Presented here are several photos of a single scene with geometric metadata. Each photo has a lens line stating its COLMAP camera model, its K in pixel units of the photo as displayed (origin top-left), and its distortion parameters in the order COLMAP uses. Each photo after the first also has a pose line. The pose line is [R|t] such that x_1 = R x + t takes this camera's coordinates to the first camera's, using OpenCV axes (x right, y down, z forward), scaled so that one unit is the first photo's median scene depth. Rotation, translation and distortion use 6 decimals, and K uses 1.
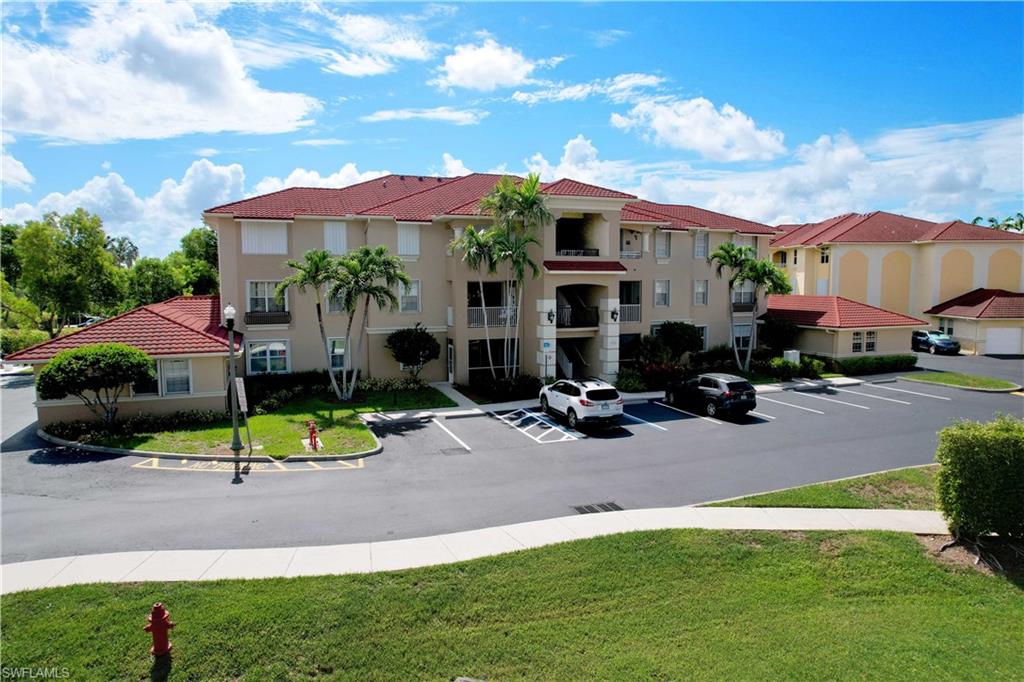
lens RADIAL K [[615.4, 0, 512.0], [0, 615.4, 341.0], [0, 0, 1]] dist [-0.005004, -0.000740]
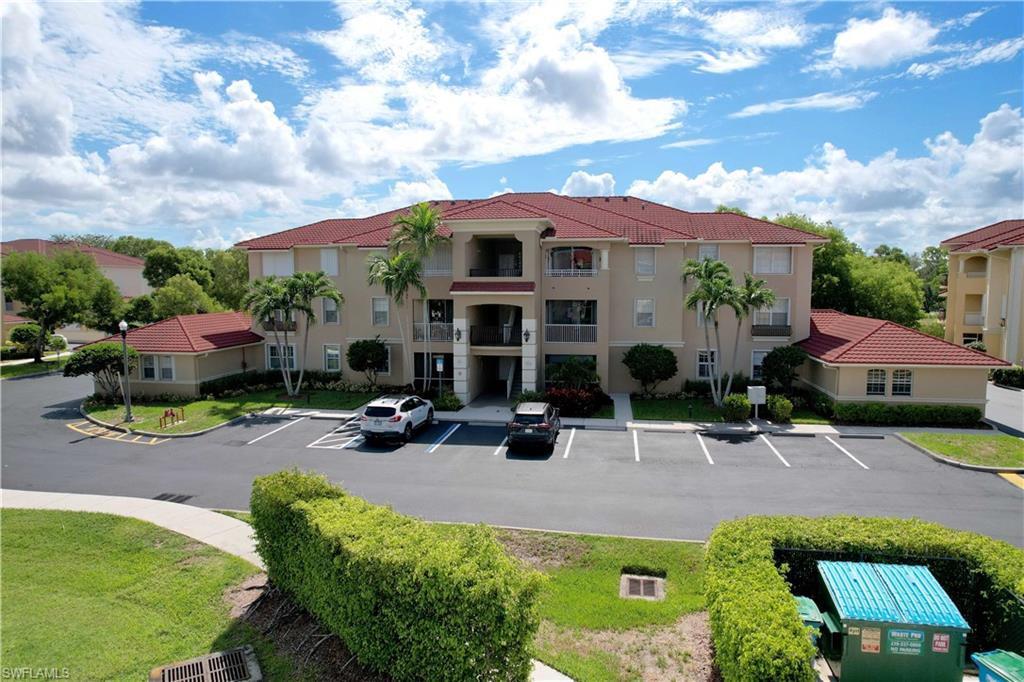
lens RADIAL K [[615.4, 0, 512.0], [0, 615.4, 341.0], [0, 0, 1]] dist [-0.005004, -0.000740]
pose [[0.861647, 0.040280, -0.505907, 0.662954], [-0.048707, 0.998807, -0.003432, -0.029398], [0.505165, 0.027598, 0.862581, 0.156540]]
